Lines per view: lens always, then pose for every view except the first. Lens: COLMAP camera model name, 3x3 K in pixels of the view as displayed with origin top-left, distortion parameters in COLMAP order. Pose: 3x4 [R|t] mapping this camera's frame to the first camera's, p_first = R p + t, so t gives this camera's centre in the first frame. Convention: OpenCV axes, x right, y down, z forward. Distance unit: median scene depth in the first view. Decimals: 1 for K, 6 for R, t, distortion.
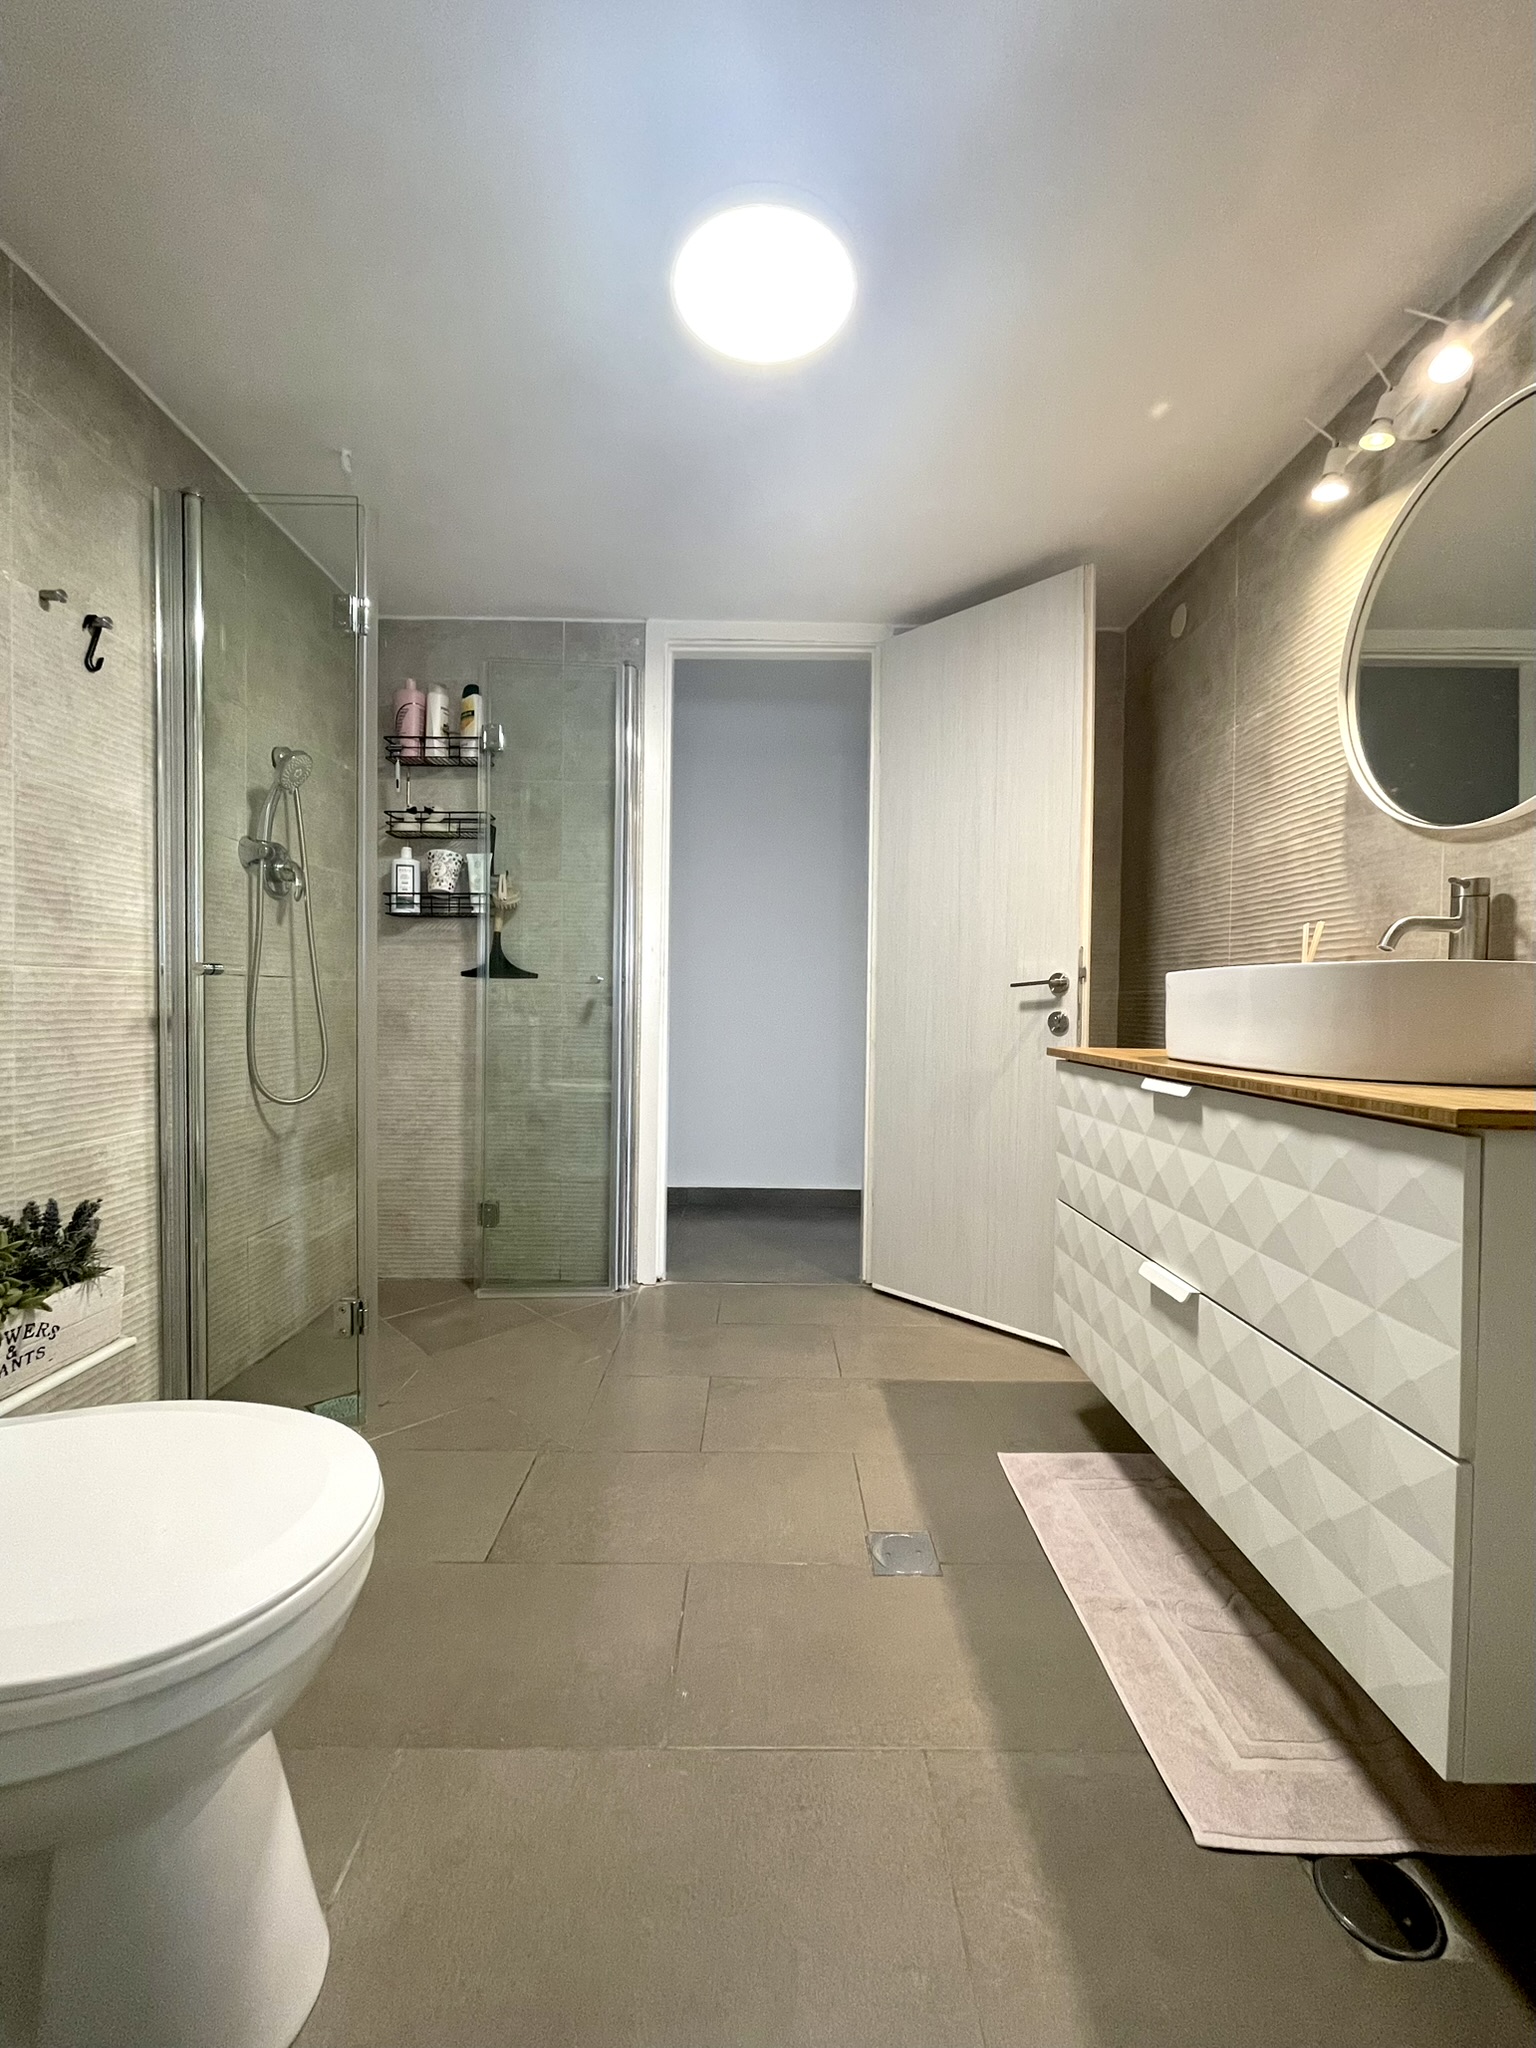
lens RADIAL K [[823.7, 0, 760.6], [0, 823.7, 1019.4], [0, 0, 1]] dist [-0.000163, -0.000010]
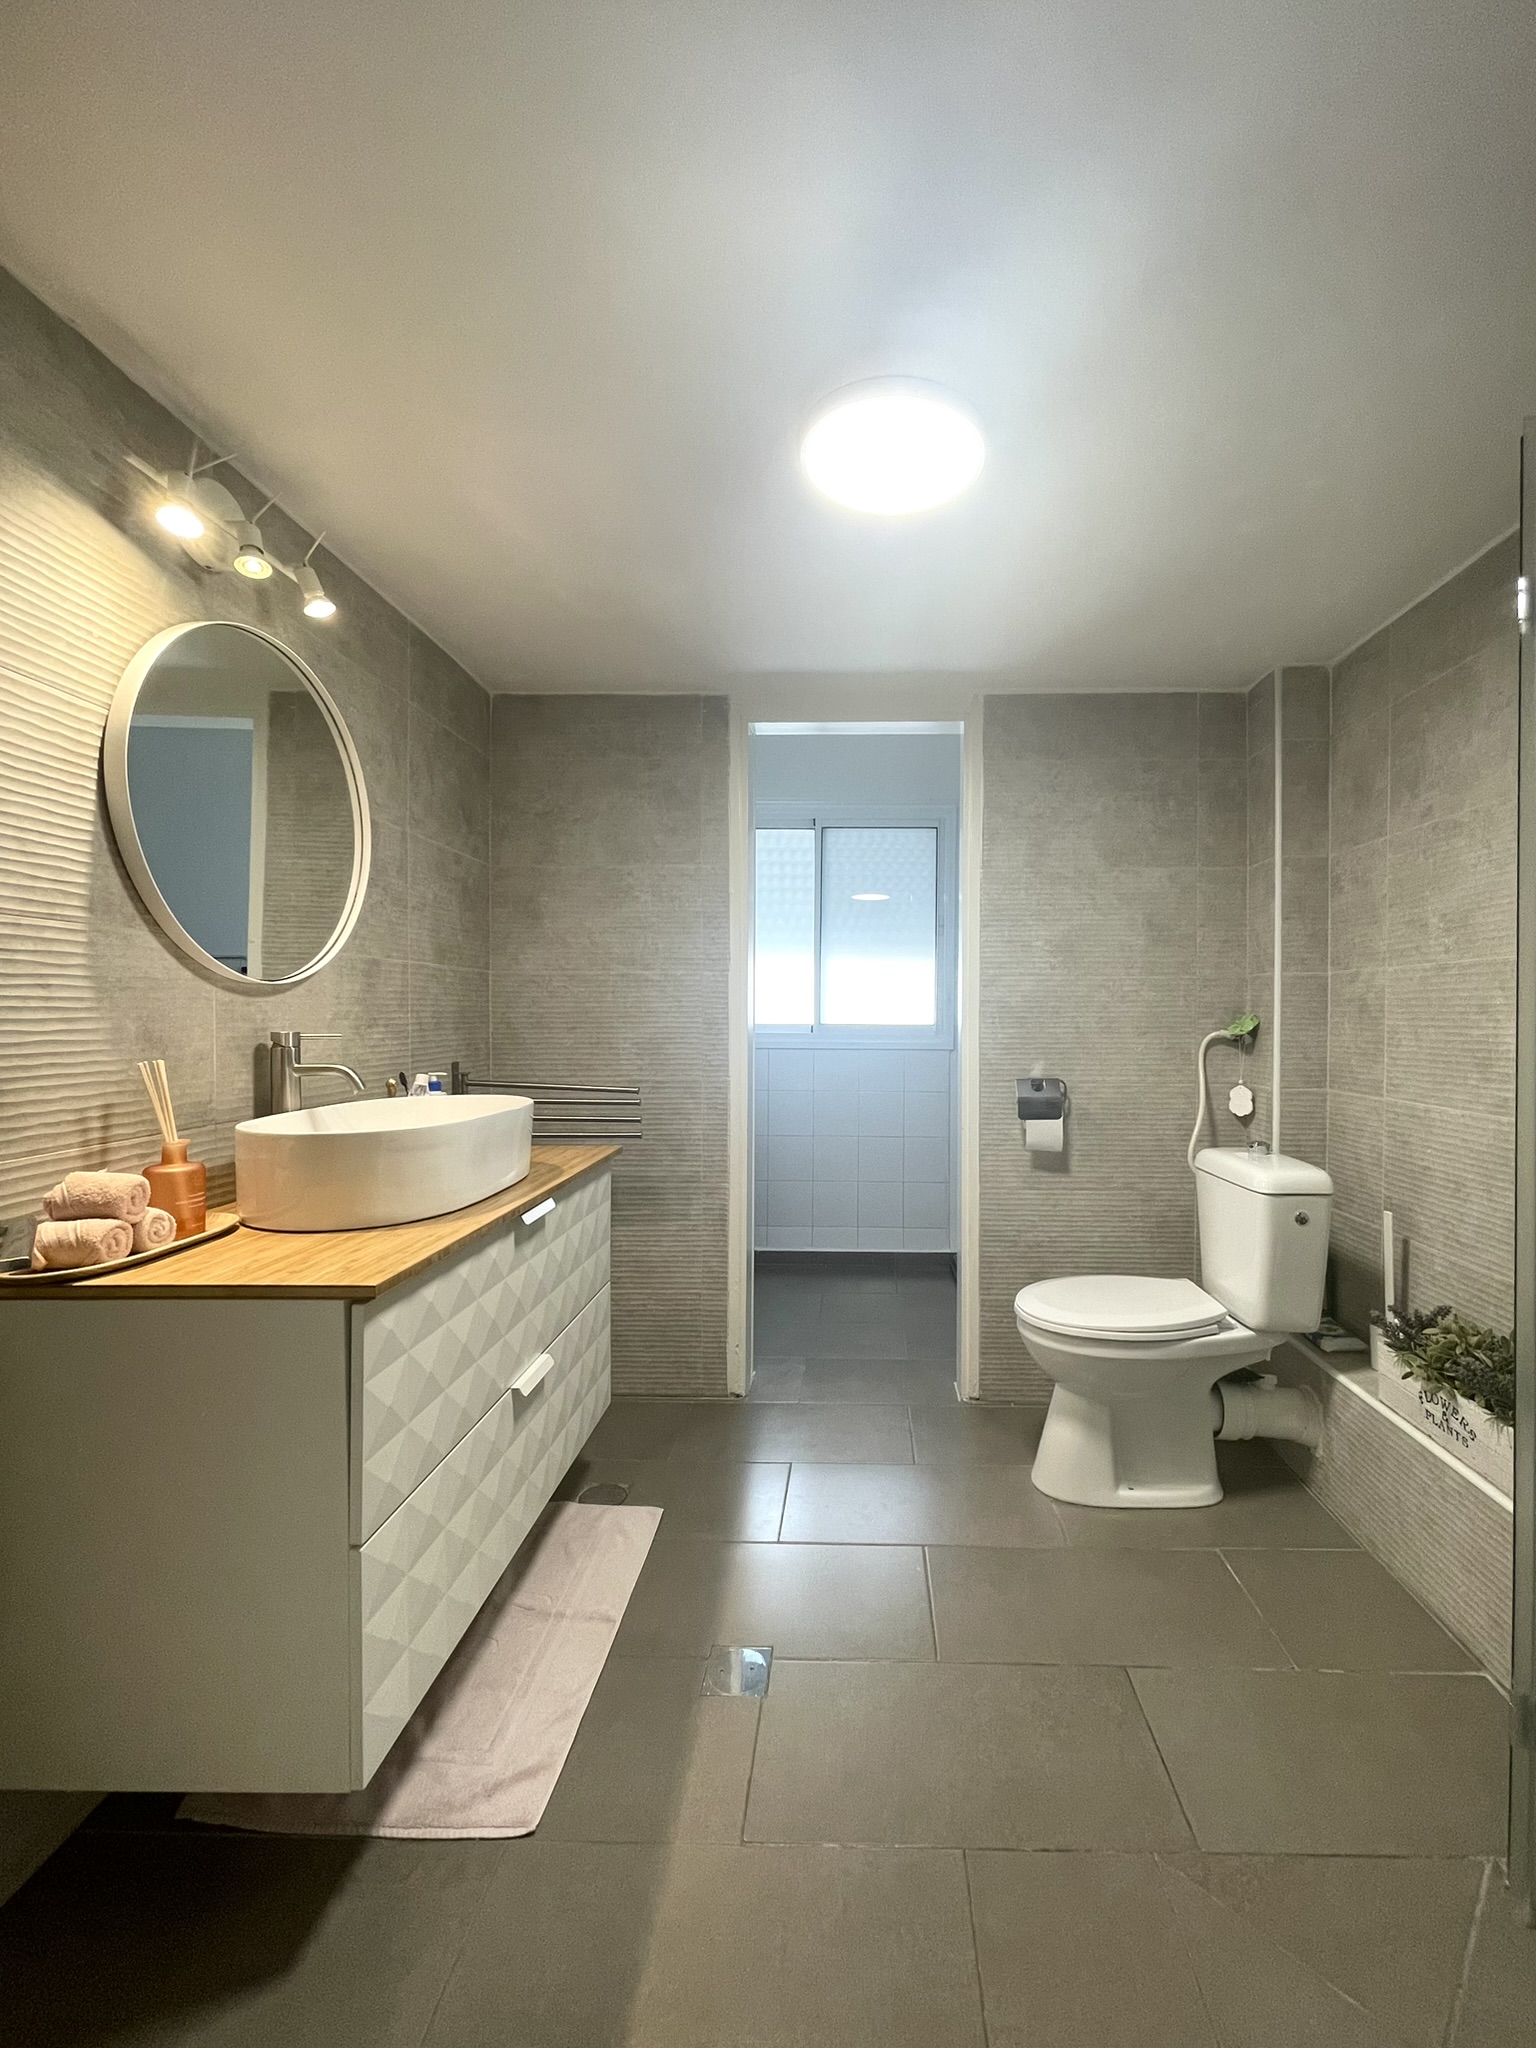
lens RADIAL K [[823.7, 0, 778.7], [0, 823.7, 1017.9], [0, 0, 1]] dist [-0.000163, -0.000010]
pose [[-0.999444, -0.005159, 0.032926, 0.075190], [-0.004123, 0.999496, 0.031469, -0.180097], [-0.033072, 0.031316, -0.998962, 1.708598]]
